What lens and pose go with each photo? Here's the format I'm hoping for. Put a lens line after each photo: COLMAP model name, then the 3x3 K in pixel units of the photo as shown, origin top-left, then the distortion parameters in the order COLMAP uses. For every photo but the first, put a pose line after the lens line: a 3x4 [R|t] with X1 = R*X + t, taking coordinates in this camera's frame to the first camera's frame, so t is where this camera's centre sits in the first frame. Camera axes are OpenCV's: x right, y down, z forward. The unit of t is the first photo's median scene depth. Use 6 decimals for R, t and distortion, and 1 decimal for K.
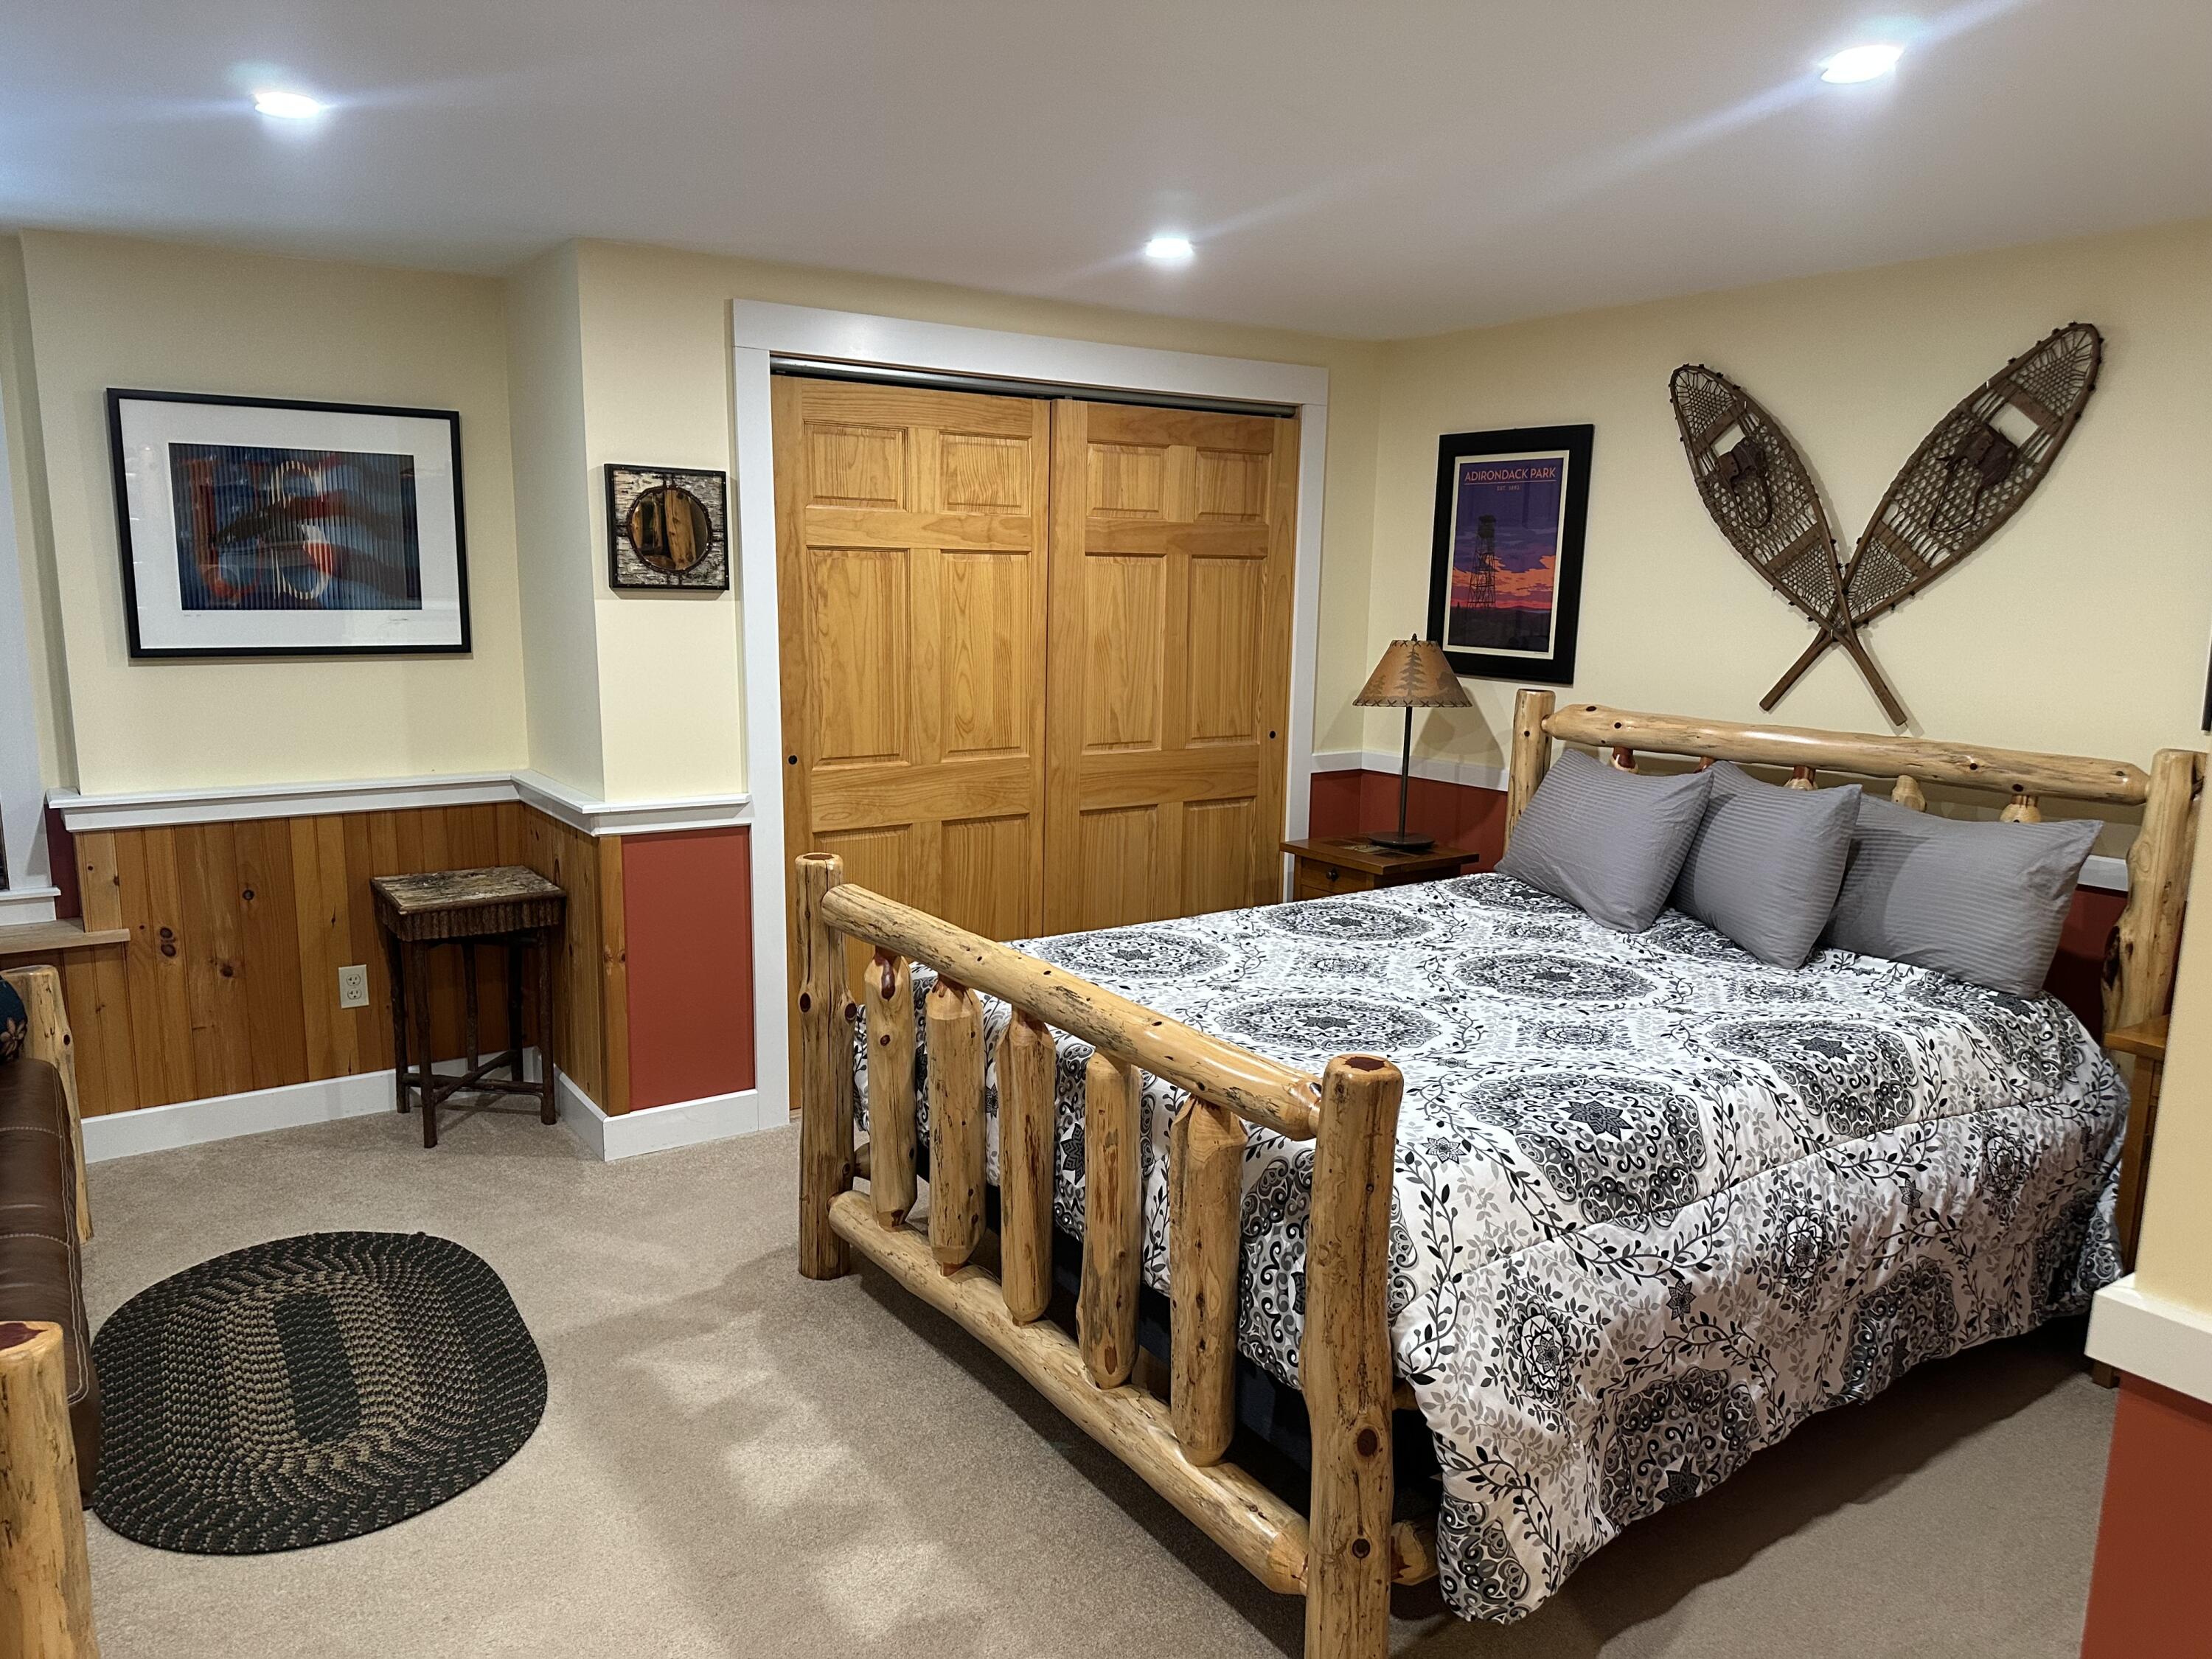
lens RADIAL K [[1561.0, 0, 1119.8], [0, 1561.0, 845.5], [0, 0, 1]] dist [0.026284, -0.020968]
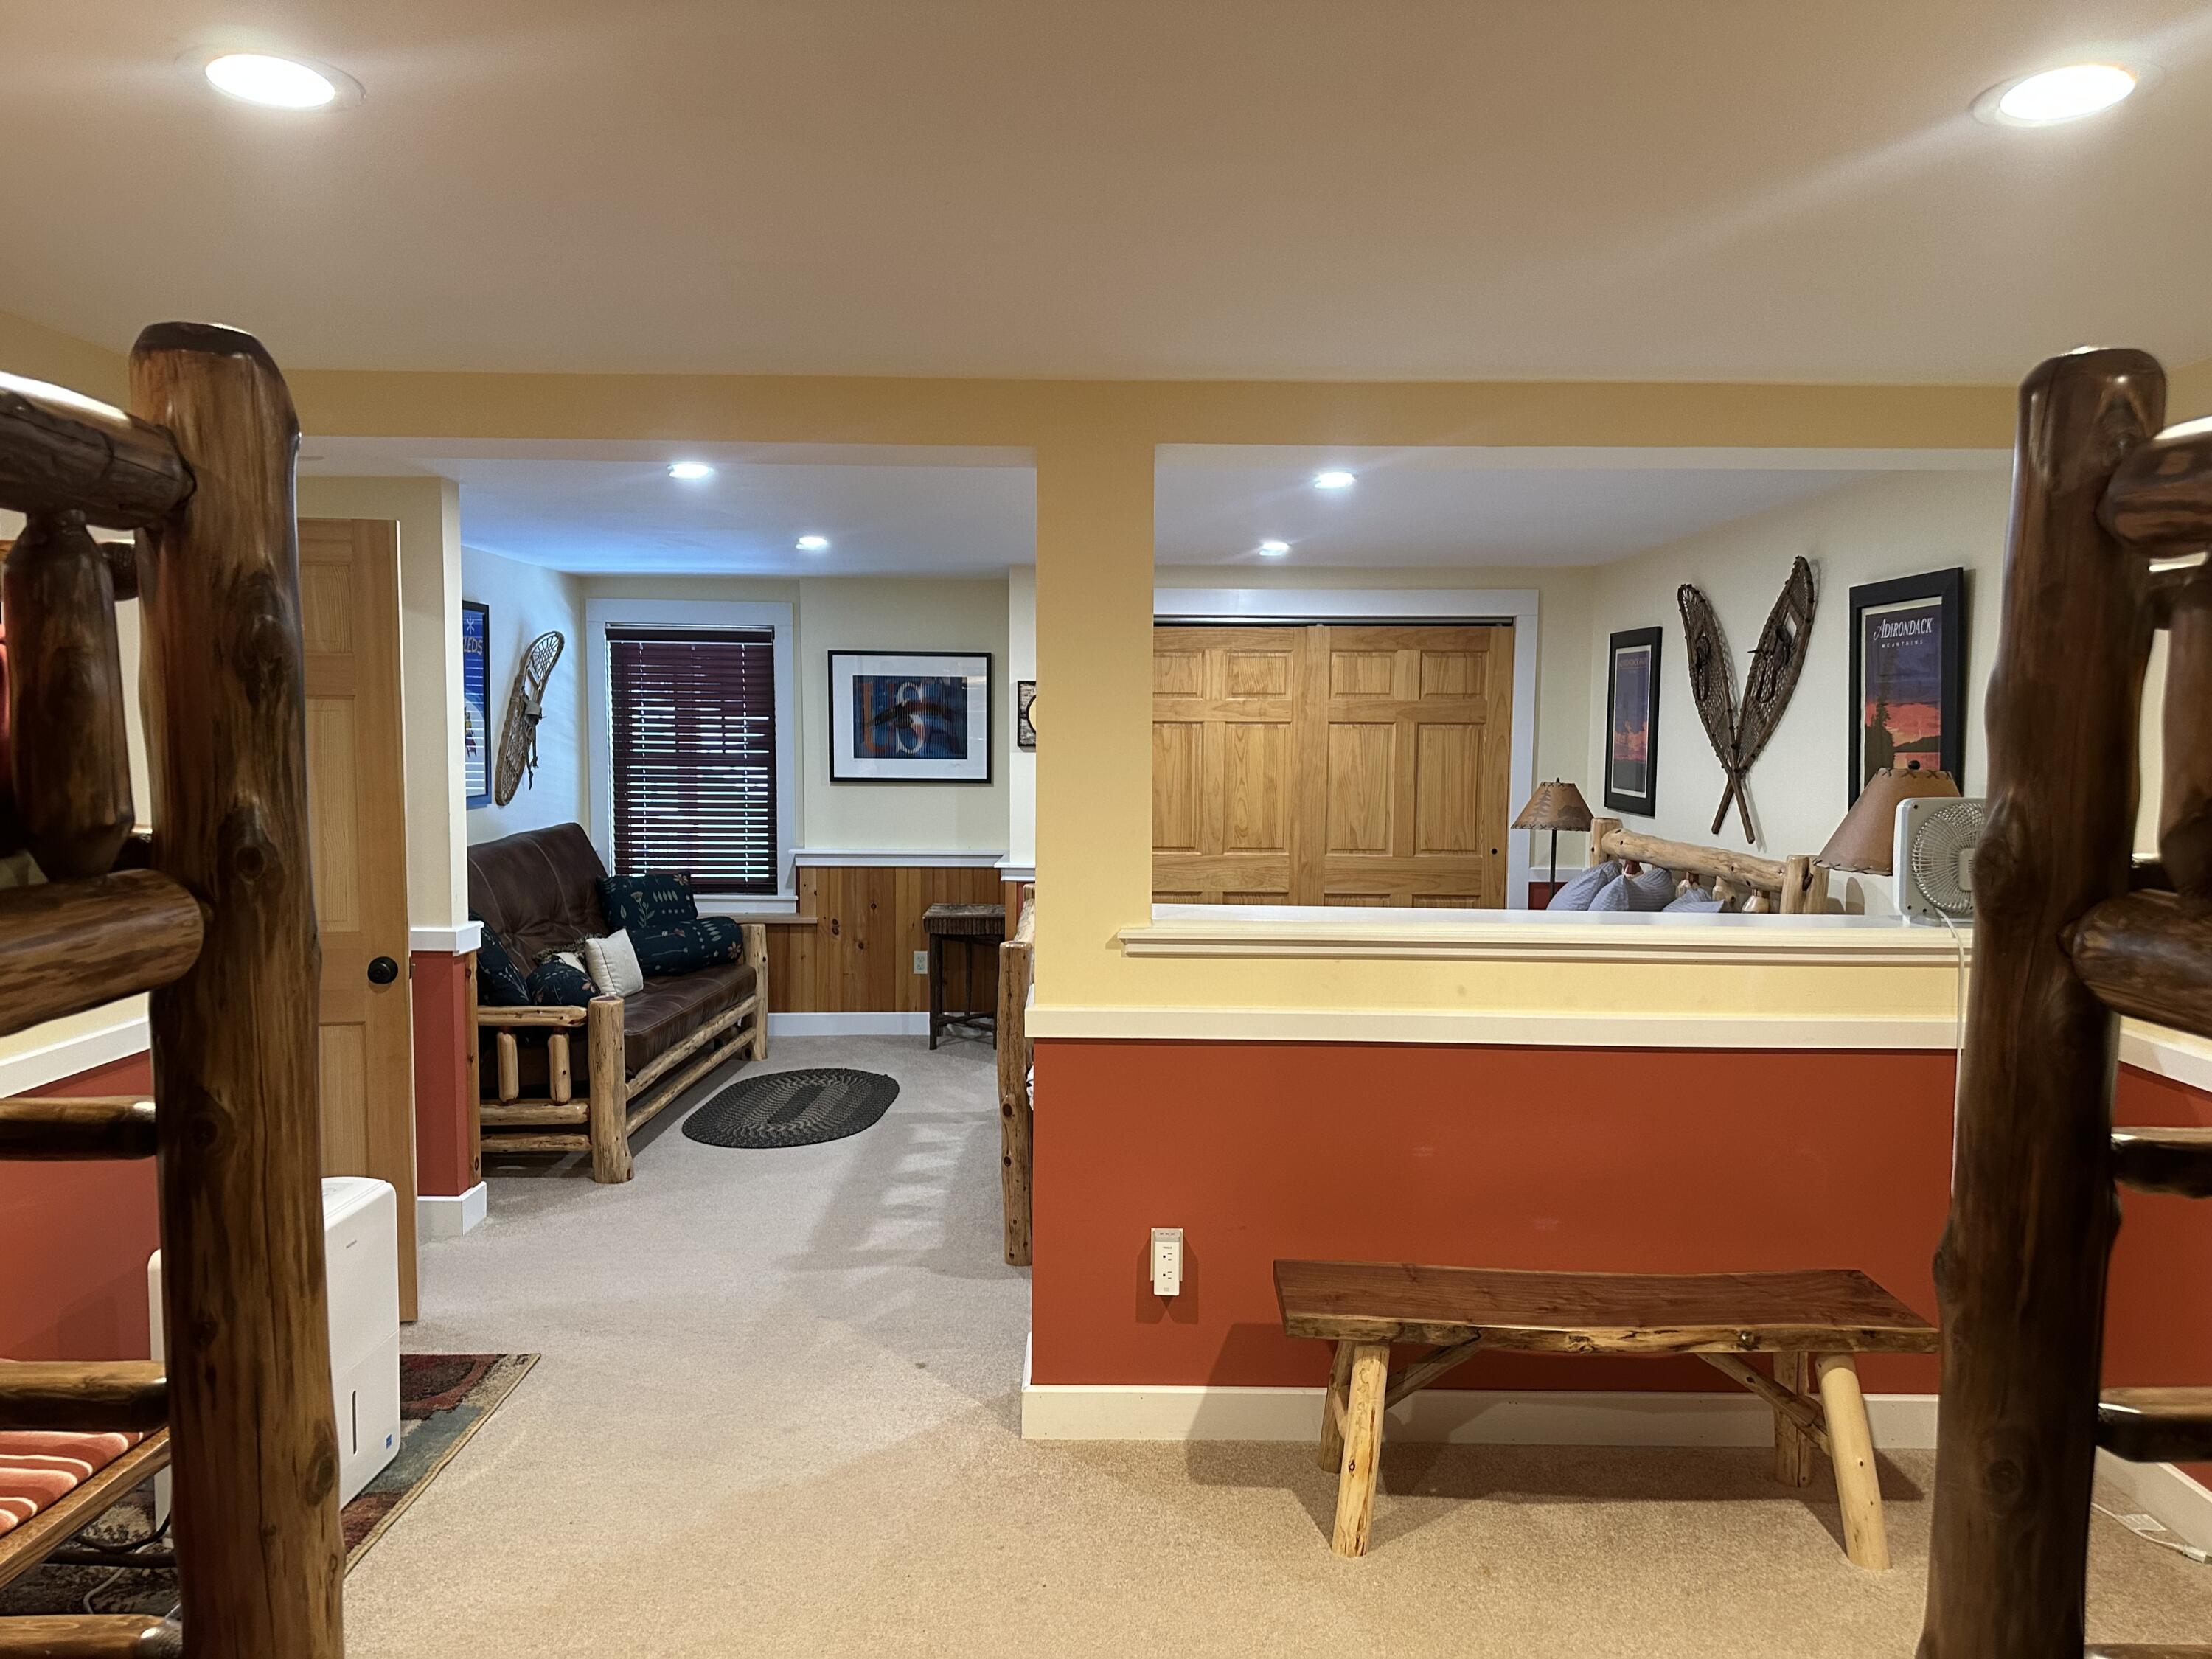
lens RADIAL K [[1561.0, 0, 1095.1], [0, 1561.0, 825.3], [0, 0, 1]] dist [0.026284, -0.020968]
pose [[0.817281, 0.025814, -0.575661, 0.700246], [-0.094051, 0.991576, -0.089063, 0.071970], [0.568512, 0.126931, 0.812824, -0.370238]]
